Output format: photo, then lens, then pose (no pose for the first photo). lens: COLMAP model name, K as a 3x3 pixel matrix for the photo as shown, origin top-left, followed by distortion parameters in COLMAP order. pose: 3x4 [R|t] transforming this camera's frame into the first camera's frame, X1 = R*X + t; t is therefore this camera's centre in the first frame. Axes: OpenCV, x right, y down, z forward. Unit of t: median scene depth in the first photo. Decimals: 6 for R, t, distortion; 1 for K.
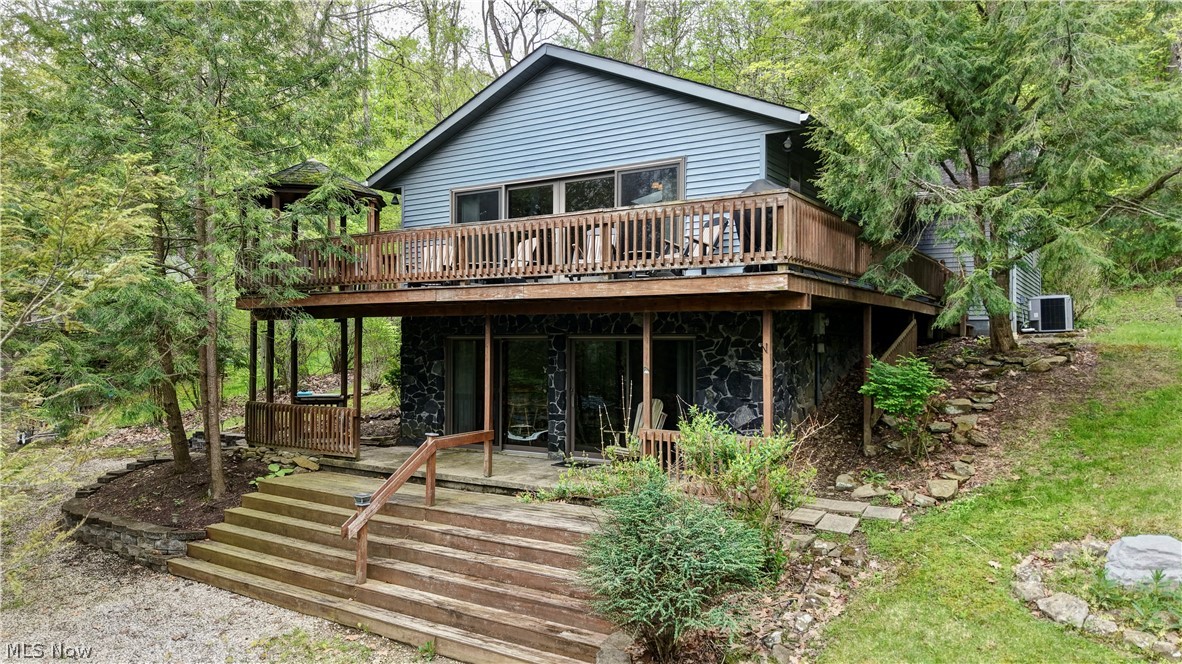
lens RADIAL K [[780.6, 0, 596.5], [0, 780.6, 337.4], [0, 0, 1]] dist [-0.004298, -0.001944]
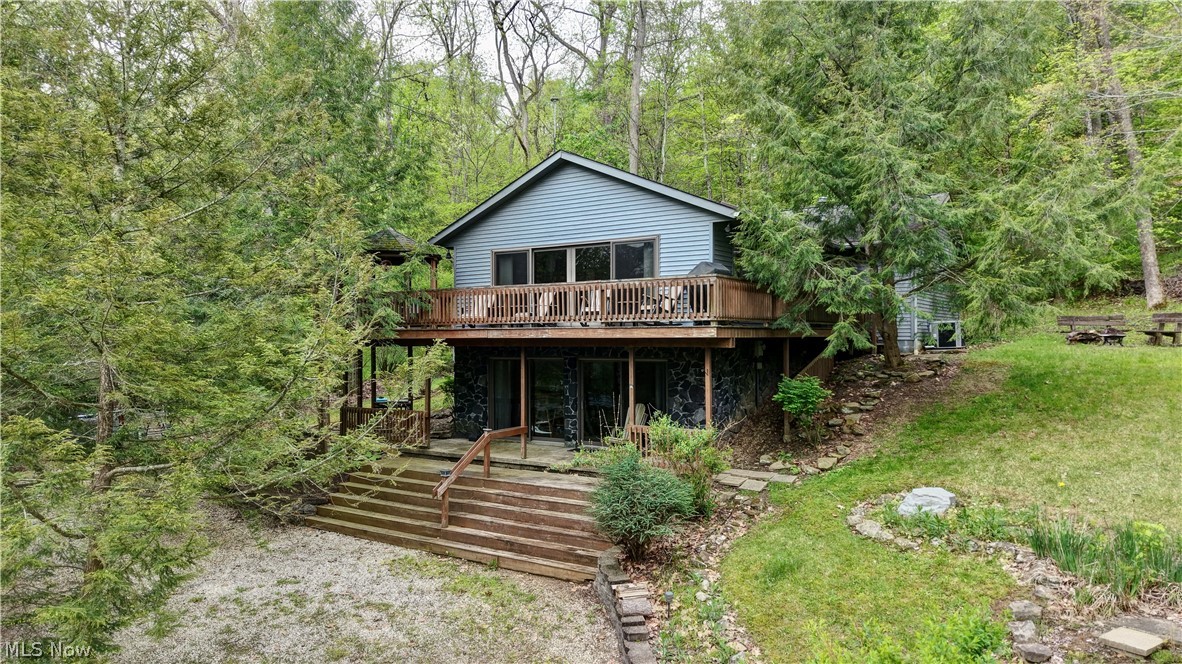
lens RADIAL K [[780.6, 0, 584.8], [0, 780.6, 329.0], [0, 0, 1]] dist [-0.004298, -0.001944]
pose [[0.999616, -0.010042, -0.025829, 0.015042], [0.009960, 0.999945, -0.003287, -0.064347], [0.025861, 0.003029, 0.999661, -0.511066]]
